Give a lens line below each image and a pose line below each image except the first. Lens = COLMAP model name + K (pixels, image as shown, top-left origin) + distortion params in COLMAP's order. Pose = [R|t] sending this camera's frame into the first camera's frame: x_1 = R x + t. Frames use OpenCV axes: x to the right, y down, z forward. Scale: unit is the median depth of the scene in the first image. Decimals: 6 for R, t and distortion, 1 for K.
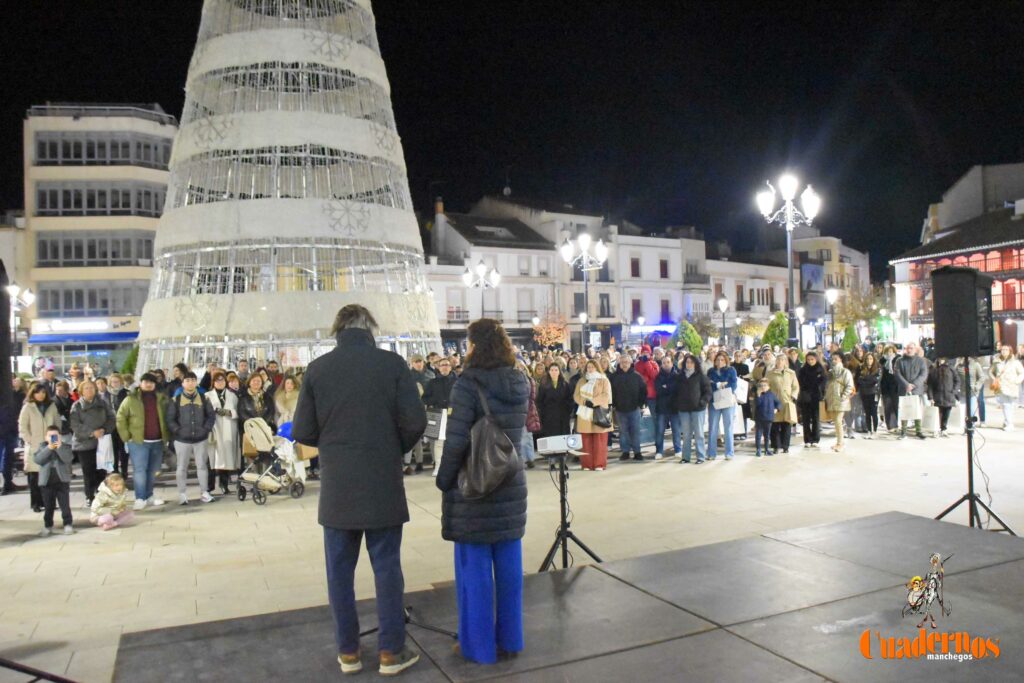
lens RADIAL K [[821.0, 0, 512.7], [0, 821.0, 345.6], [0, 0, 1]] dist [-0.157014, 0.104224]
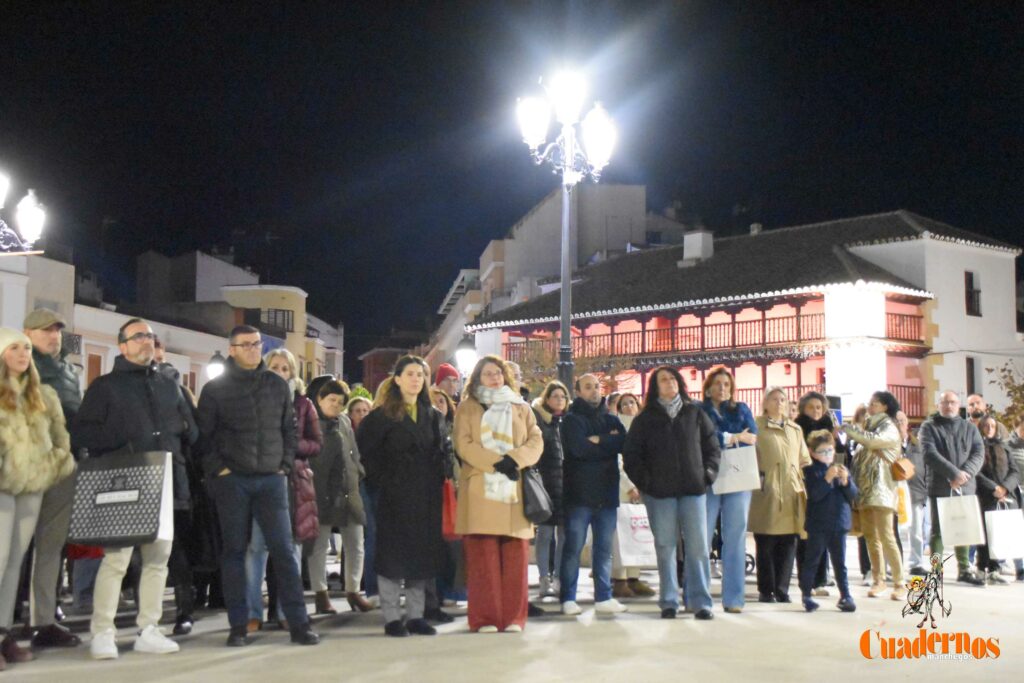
lens RADIAL K [[1586.8, 0, 515.9], [0, 1586.8, 334.6], [0, 0, 1]] dist [0.120854, 0.000000]
pose [[0.842778, 0.083968, 0.531672, -0.215720], [-0.027061, 0.993118, -0.113950, 0.066973], [-0.537581, 0.081647, 0.839250, 0.236756]]
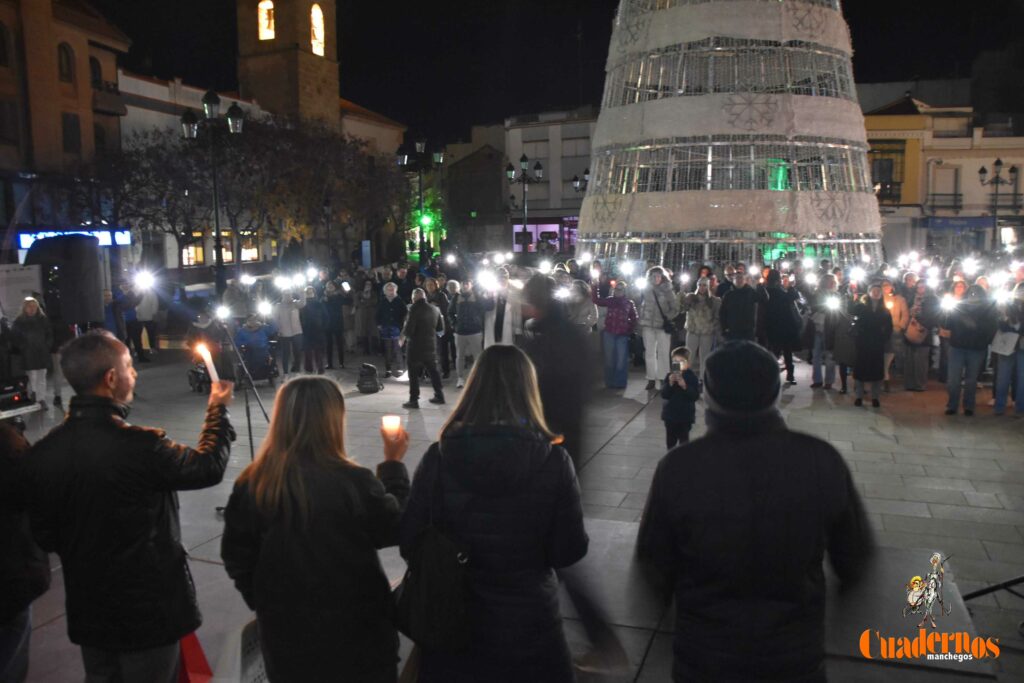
lens RADIAL K [[821.0, 0, 498.9], [0, 821.0, 356.6], [0, 0, 1]] dist [-0.157014, 0.104224]
pose [[0.721840, 0.121760, -0.681264, 0.255930], [-0.004703, 0.985242, 0.171105, -0.032406], [0.692044, -0.120306, 0.711760, 0.090783]]
